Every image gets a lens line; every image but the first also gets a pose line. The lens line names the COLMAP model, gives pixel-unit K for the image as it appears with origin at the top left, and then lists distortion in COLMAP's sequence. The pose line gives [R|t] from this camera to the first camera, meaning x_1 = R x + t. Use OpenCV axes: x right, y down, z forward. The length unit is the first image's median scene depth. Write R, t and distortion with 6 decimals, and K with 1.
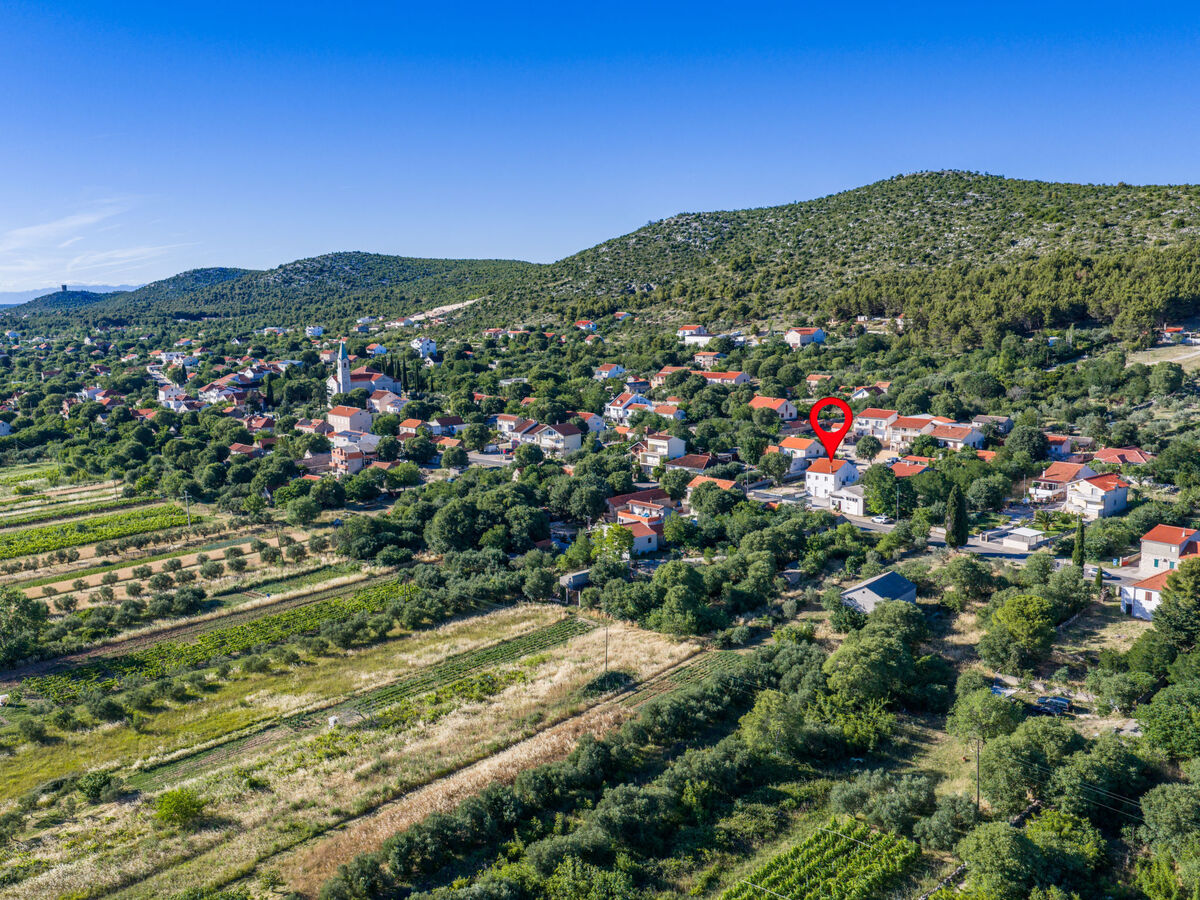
lens RADIAL K [[1046.6, 0, 600.0], [0, 1046.6, 450.0], [0, 0, 1]] dist [0.012398, -0.009563]
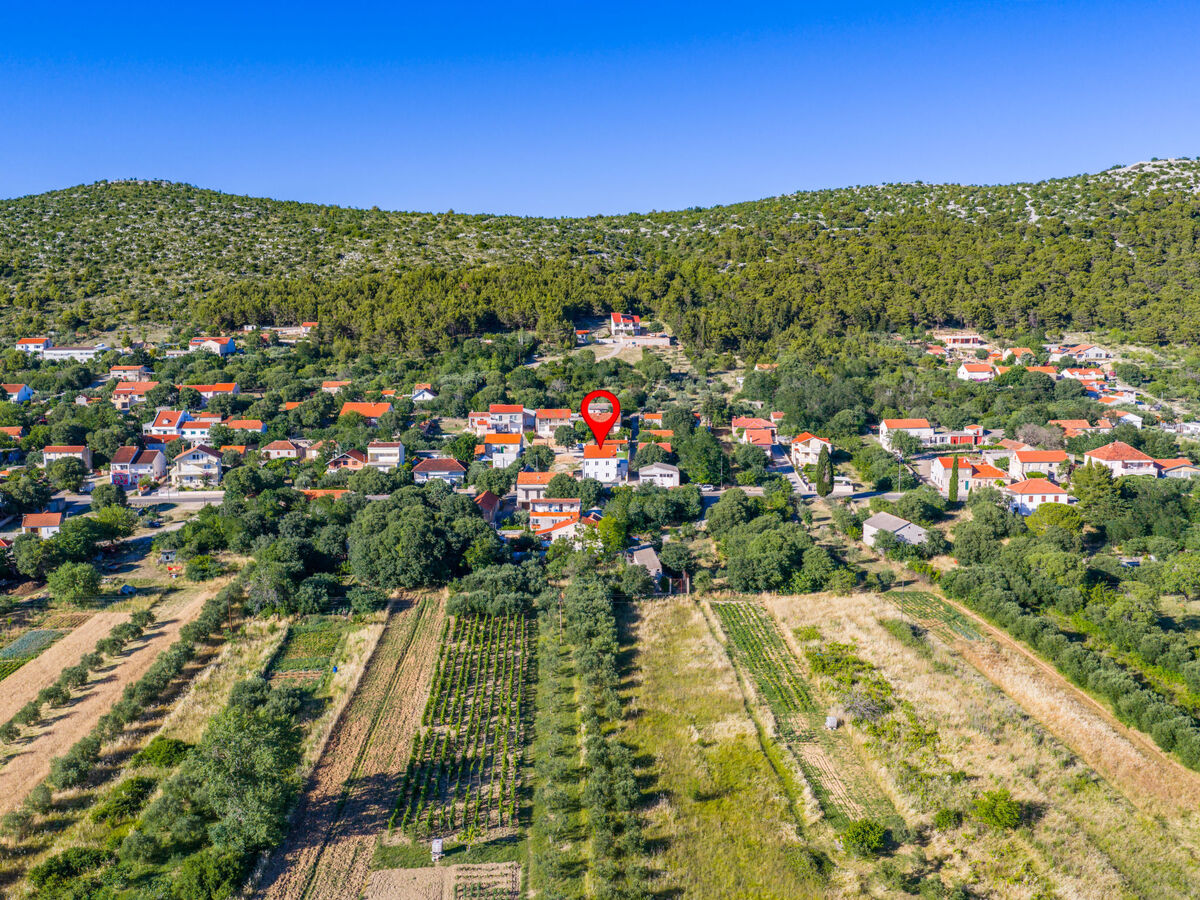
lens RADIAL K [[1046.6, 0, 600.0], [0, 1046.6, 450.0], [0, 0, 1]] dist [0.012398, -0.009563]
pose [[0.697065, -0.089386, 0.711415, -0.147138], [0.101773, 0.994488, 0.025233, -0.003682], [-0.709749, 0.054814, 0.702319, 0.067770]]
